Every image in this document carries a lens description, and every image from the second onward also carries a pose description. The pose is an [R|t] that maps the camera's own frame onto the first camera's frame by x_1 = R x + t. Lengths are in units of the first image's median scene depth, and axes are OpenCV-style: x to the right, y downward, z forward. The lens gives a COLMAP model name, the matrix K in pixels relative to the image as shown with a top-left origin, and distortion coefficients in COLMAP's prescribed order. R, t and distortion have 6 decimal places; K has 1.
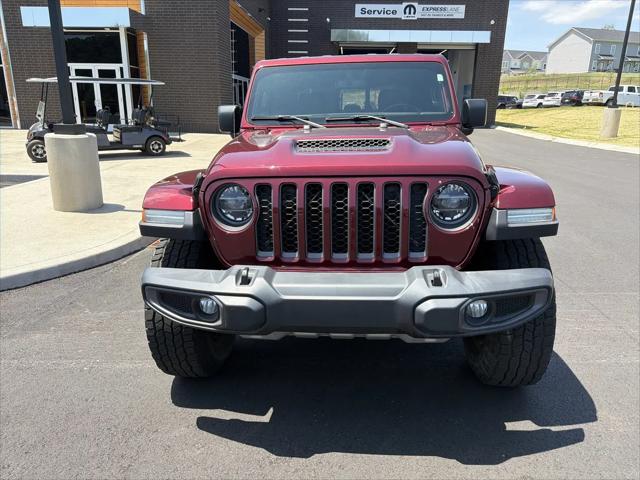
lens RADIAL K [[454.1, 0, 322.2], [0, 454.1, 236.3], [0, 0, 1]] dist [0.030869, -0.039814]
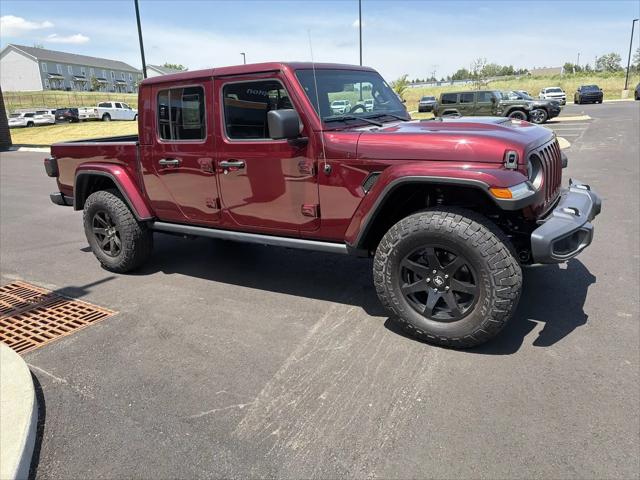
lens RADIAL K [[454.1, 0, 319.9], [0, 454.1, 237.6], [0, 0, 1]] dist [0.030869, -0.039814]
pose [[0.488664, -0.254908, 0.834403, -0.590746], [0.283681, 0.950823, 0.124338, -0.080108], [-0.825065, 0.175945, 0.536946, 0.294025]]
